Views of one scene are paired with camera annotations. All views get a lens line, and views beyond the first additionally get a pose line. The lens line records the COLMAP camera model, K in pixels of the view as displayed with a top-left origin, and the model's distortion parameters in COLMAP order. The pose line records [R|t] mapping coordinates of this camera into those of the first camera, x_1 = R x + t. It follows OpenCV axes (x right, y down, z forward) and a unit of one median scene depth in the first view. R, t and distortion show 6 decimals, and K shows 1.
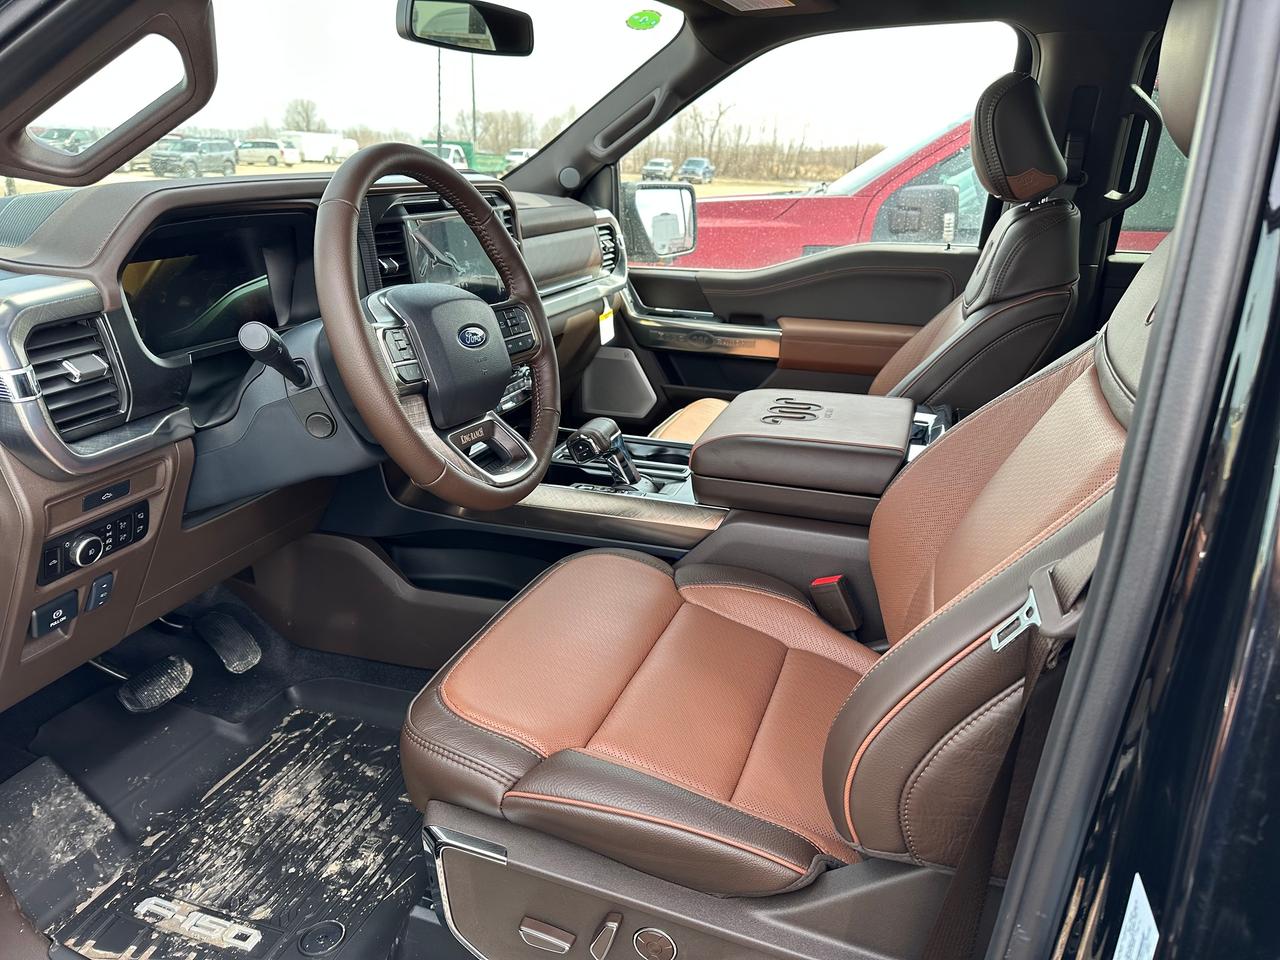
lens RADIAL K [[905.6, 0, 649.8], [0, 905.6, 490.4], [0, 0, 1]] dist [0.038697, -0.059063]
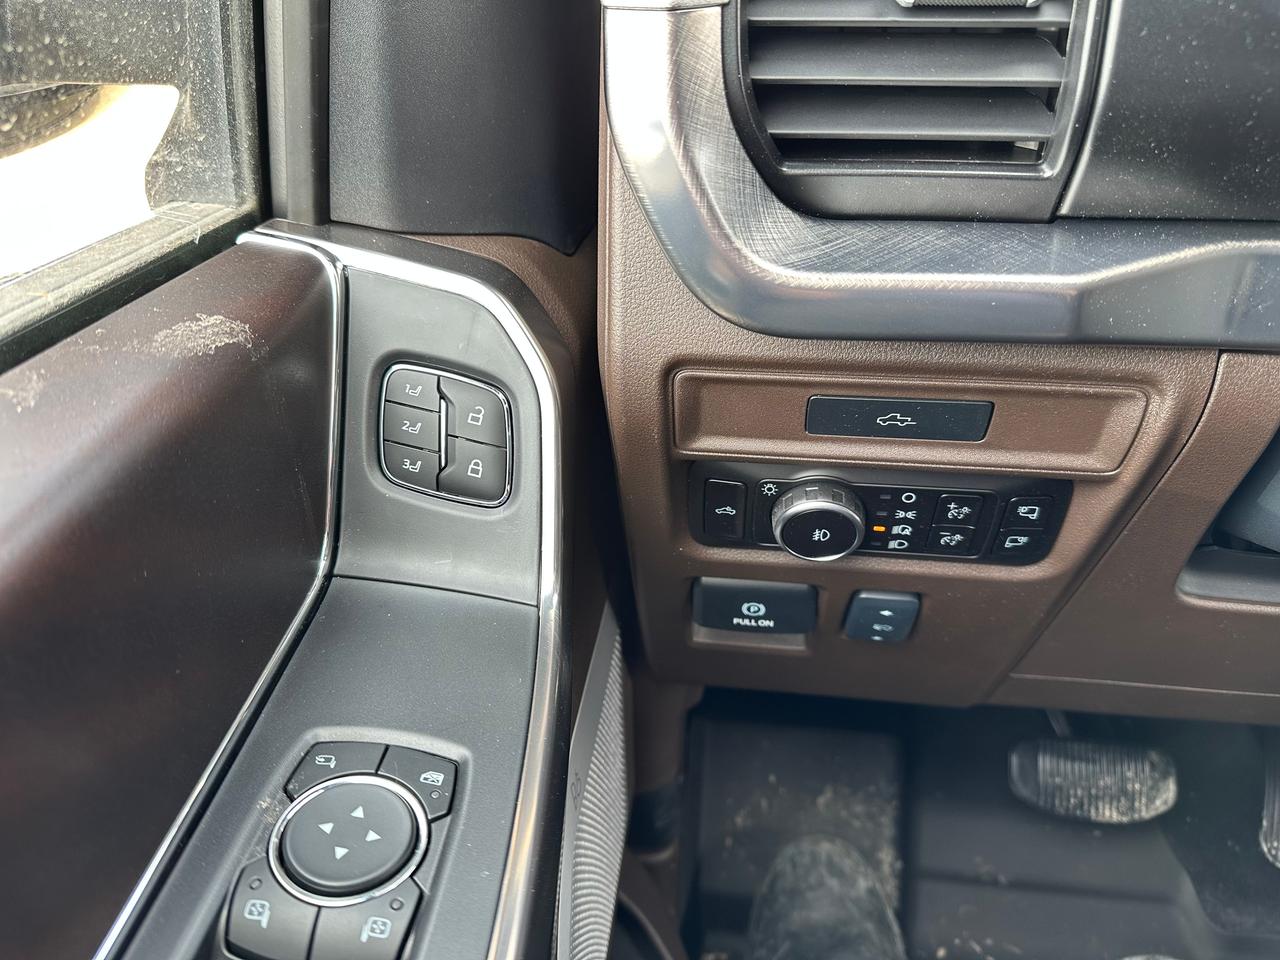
lens RADIAL K [[905.6, 0, 644.2], [0, 905.6, 478.9], [0, 0, 1]] dist [0.038697, -0.059063]
pose [[0.179897, 0.473360, -0.862304, -0.301696], [-0.332155, 0.854350, 0.399698, -0.070573], [0.925911, 0.214514, 0.310924, 0.768246]]
